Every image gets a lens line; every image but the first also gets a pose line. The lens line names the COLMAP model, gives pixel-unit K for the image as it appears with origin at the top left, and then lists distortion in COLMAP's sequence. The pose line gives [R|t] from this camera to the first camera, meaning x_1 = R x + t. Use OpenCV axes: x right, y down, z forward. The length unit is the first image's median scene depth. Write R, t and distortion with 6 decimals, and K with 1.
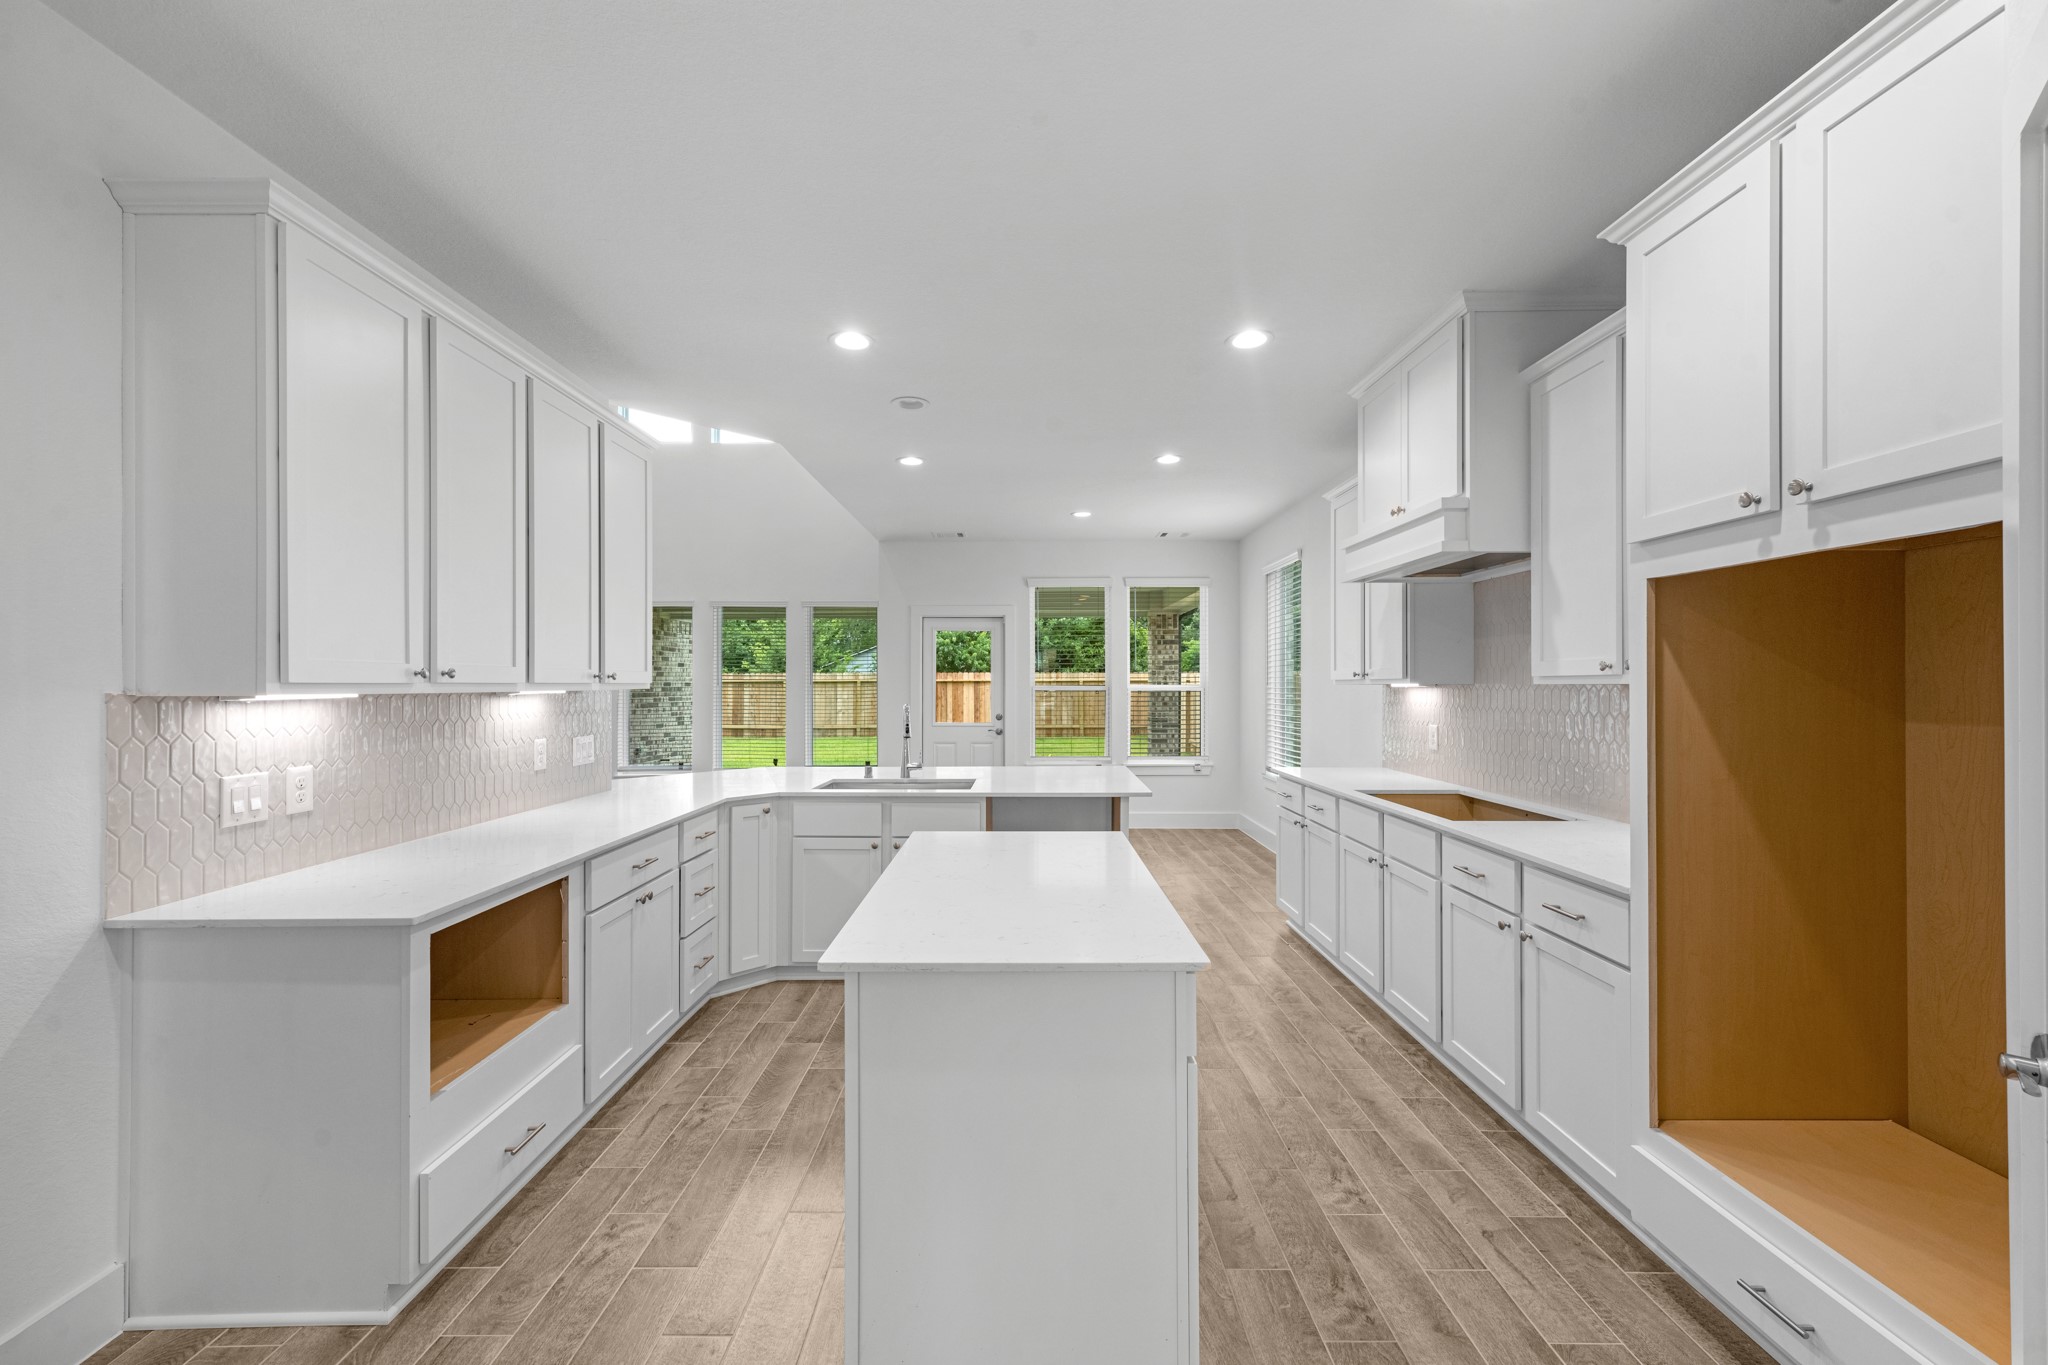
lens RADIAL K [[827.2, 0, 1027.6], [0, 827.2, 682.9], [0, 0, 1]] dist [0.007674, 0.000396]
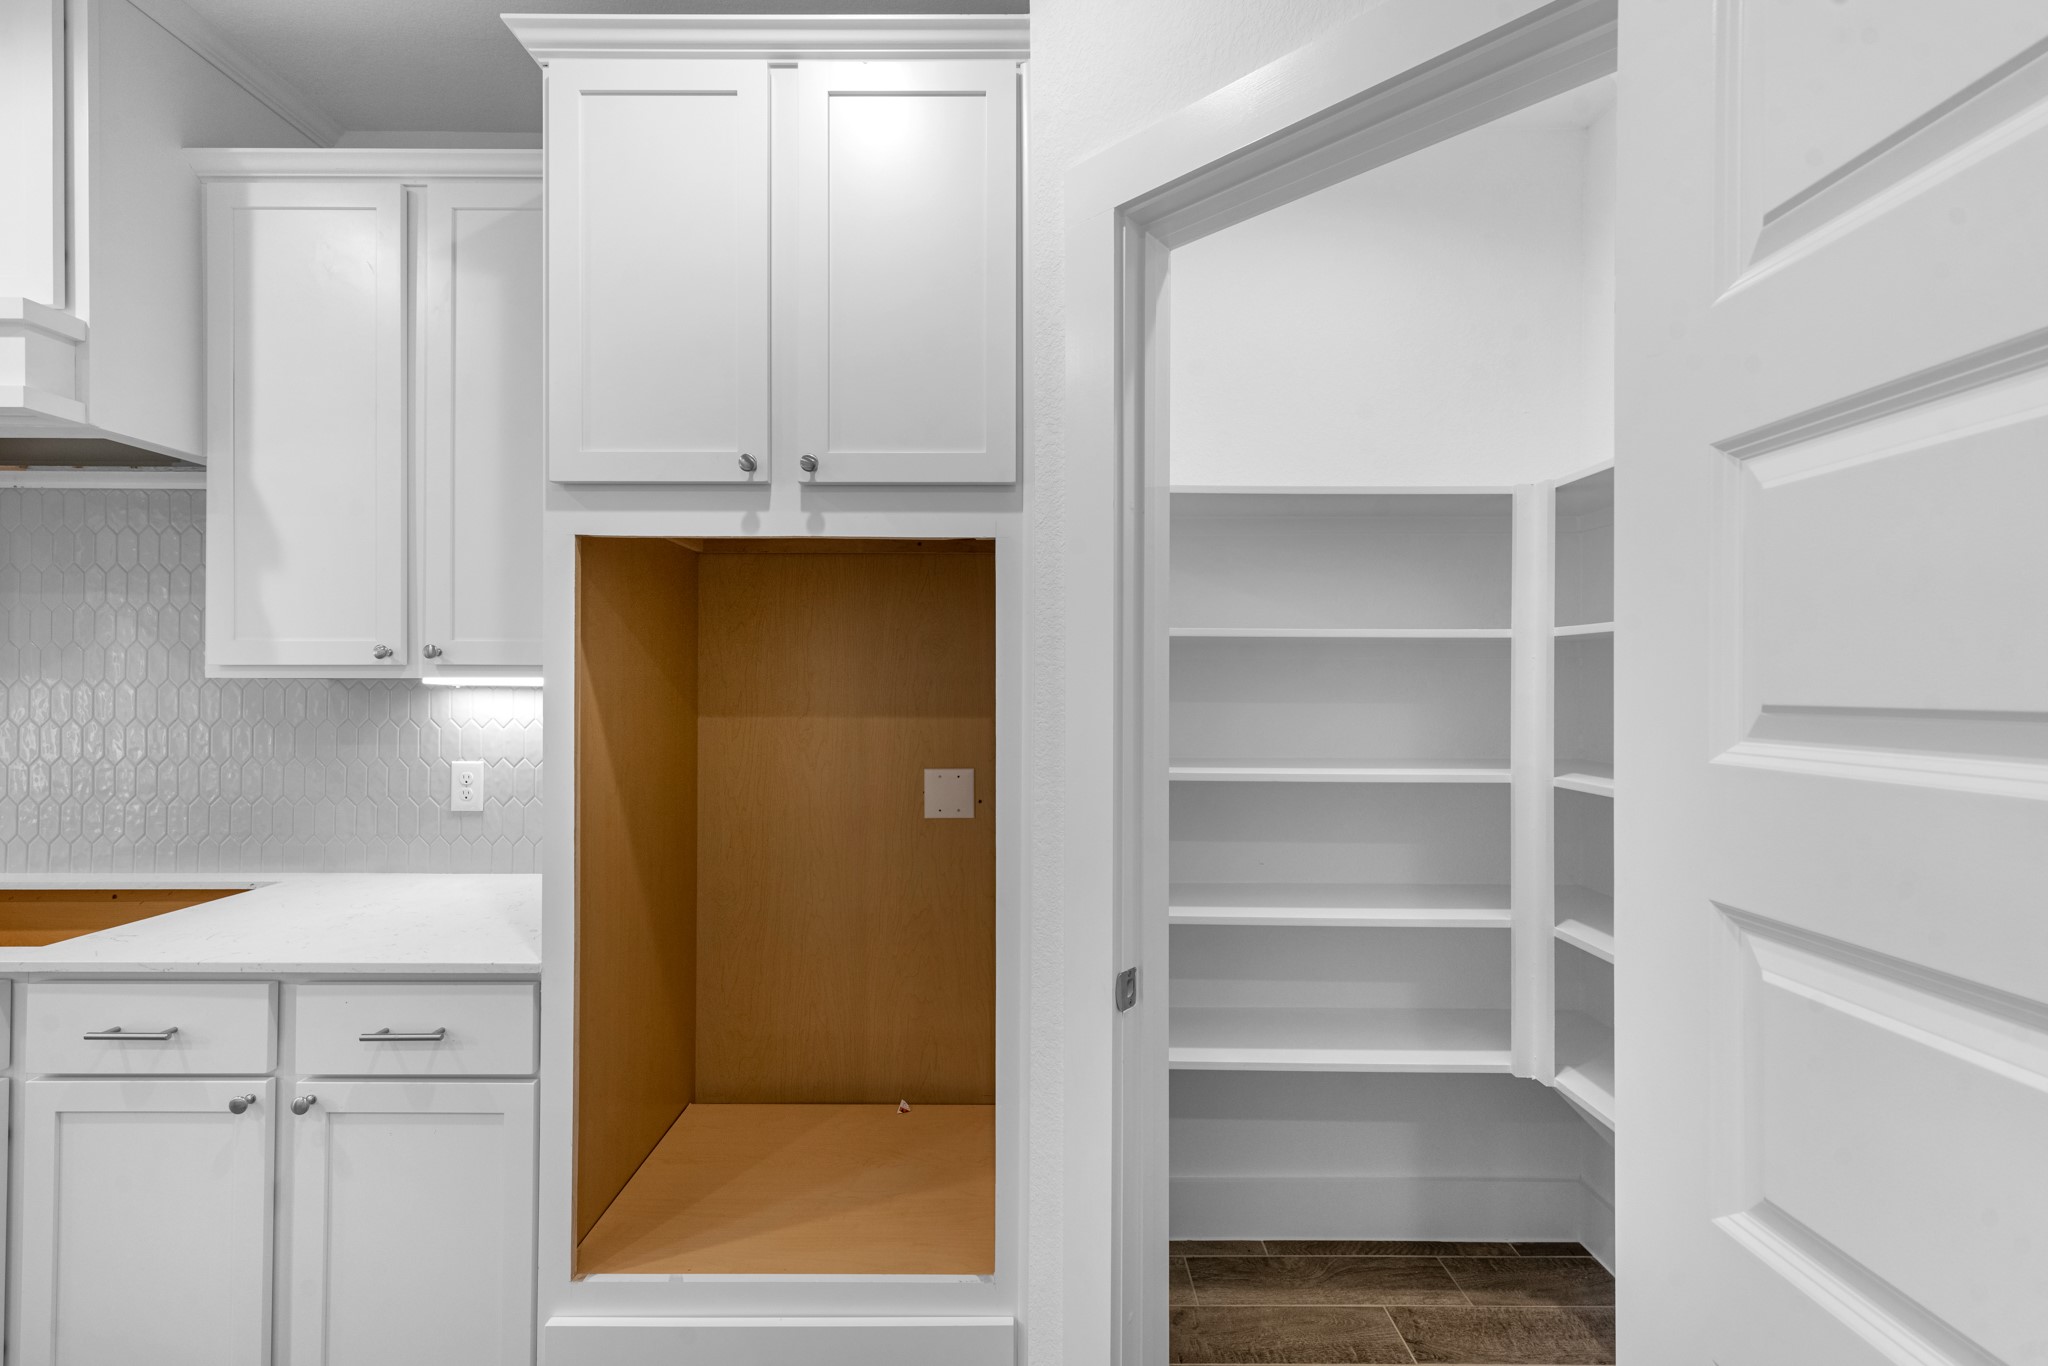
lens RADIAL K [[827.2, 0, 1019.8], [0, 827.2, 680.3], [0, 0, 1]] dist [0.007674, 0.000396]
pose [[0.015663, 0.004190, 0.999869, 0.013163], [-0.005458, 0.999977, -0.004105, 0.003425], [-0.999862, -0.005393, 0.015685, 0.471506]]
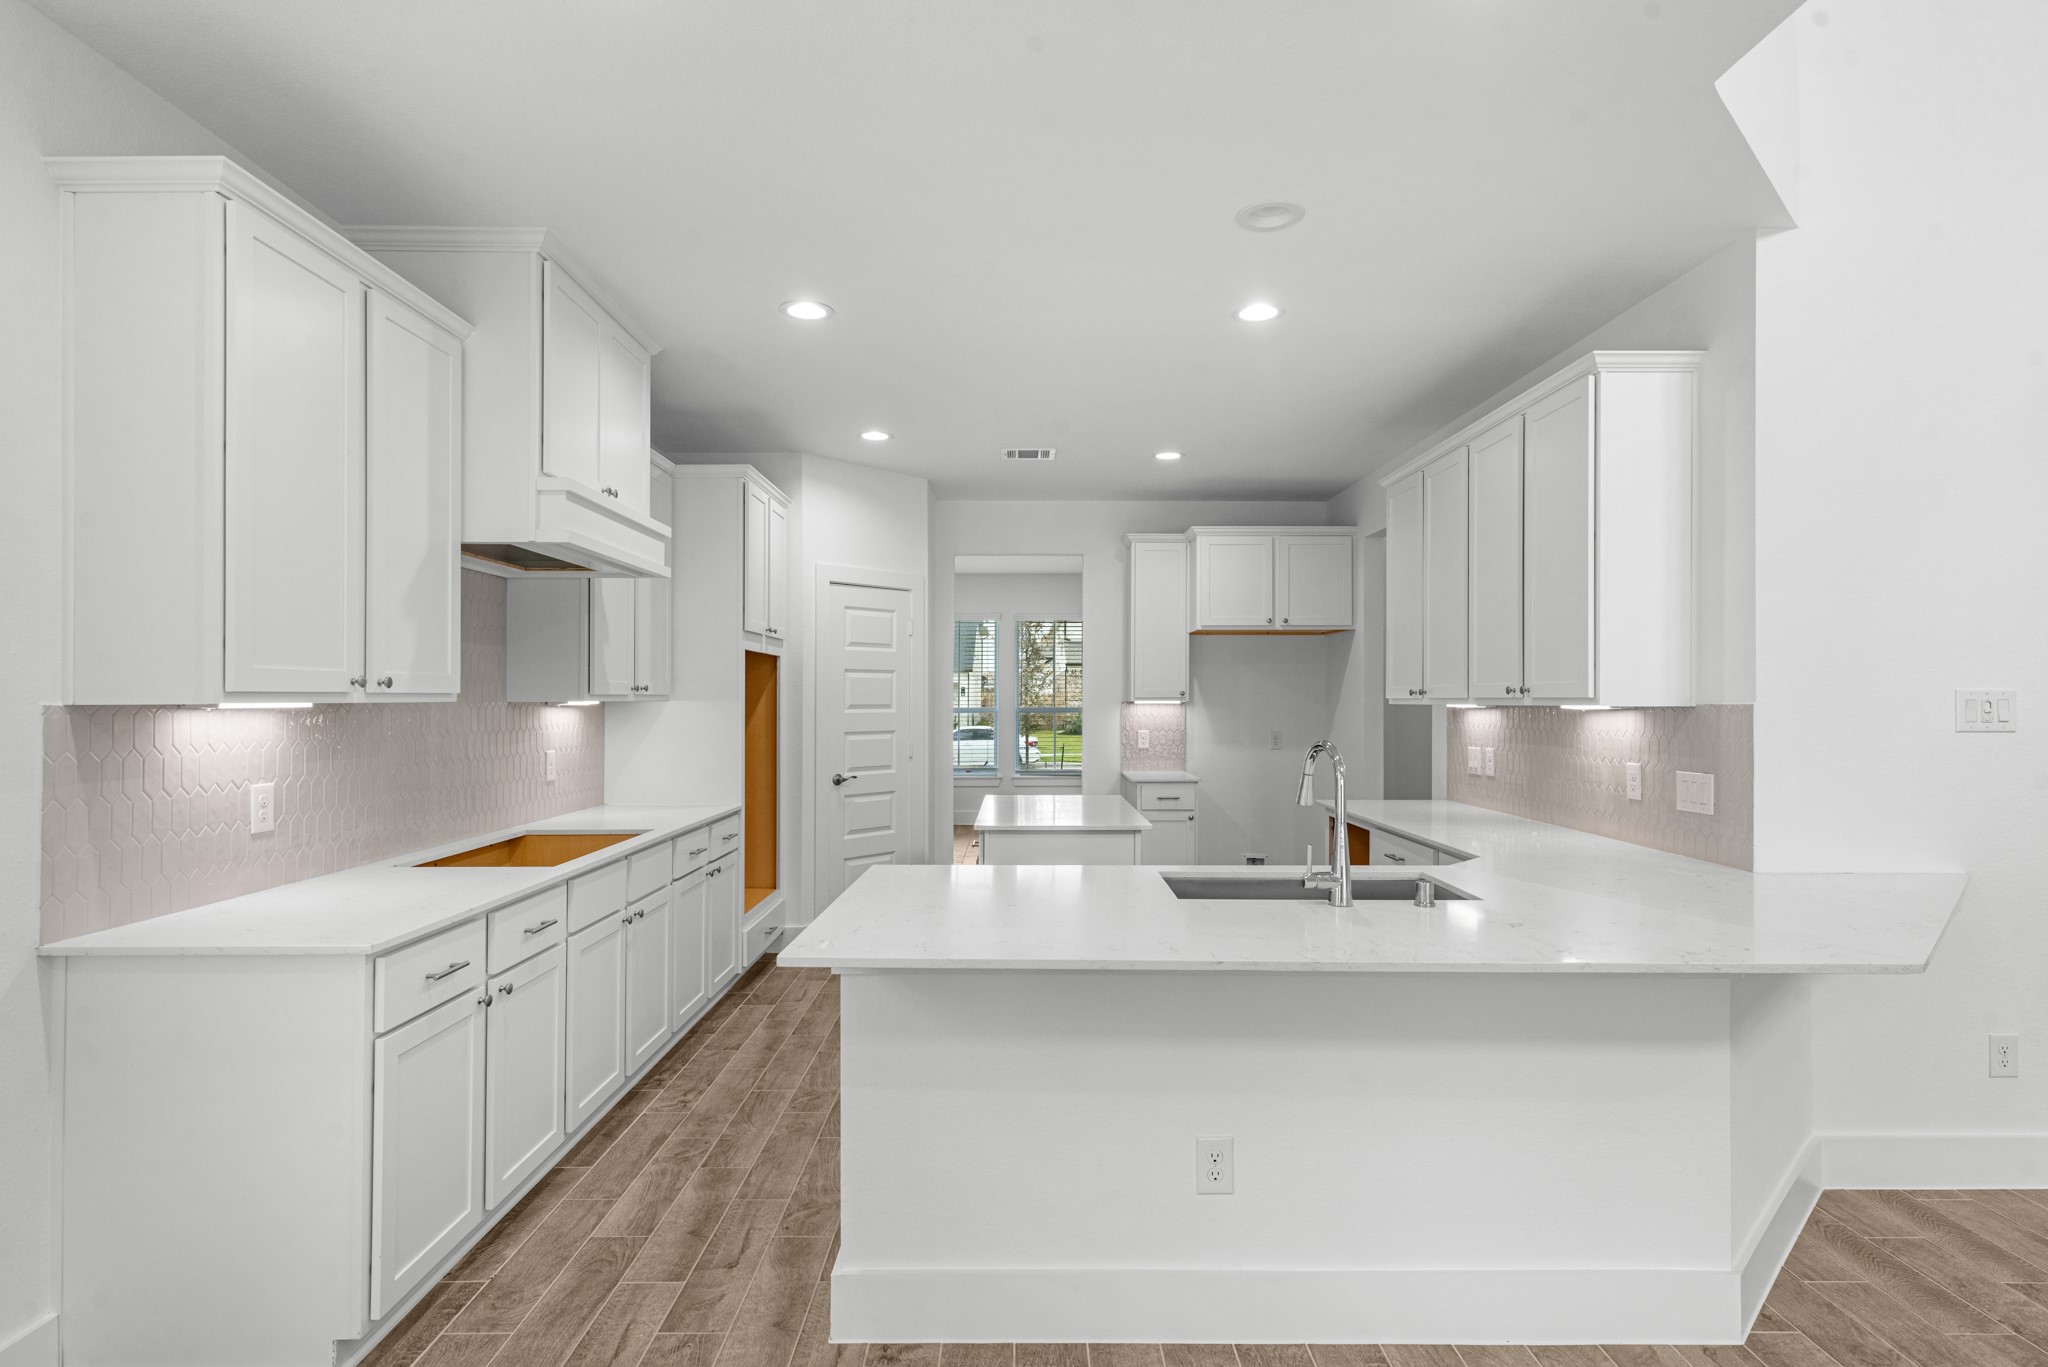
lens RADIAL K [[1025.4, 0, 1025.9], [0, 1025.4, 691.8], [0, 0, 1]] dist [0.005456, 0.000667]
pose [[-0.999996, 0.002423, 0.001364, 0.040548], [0.002409, 0.999945, -0.010178, 0.006315], [-0.001388, -0.010174, -0.999947, 2.816537]]
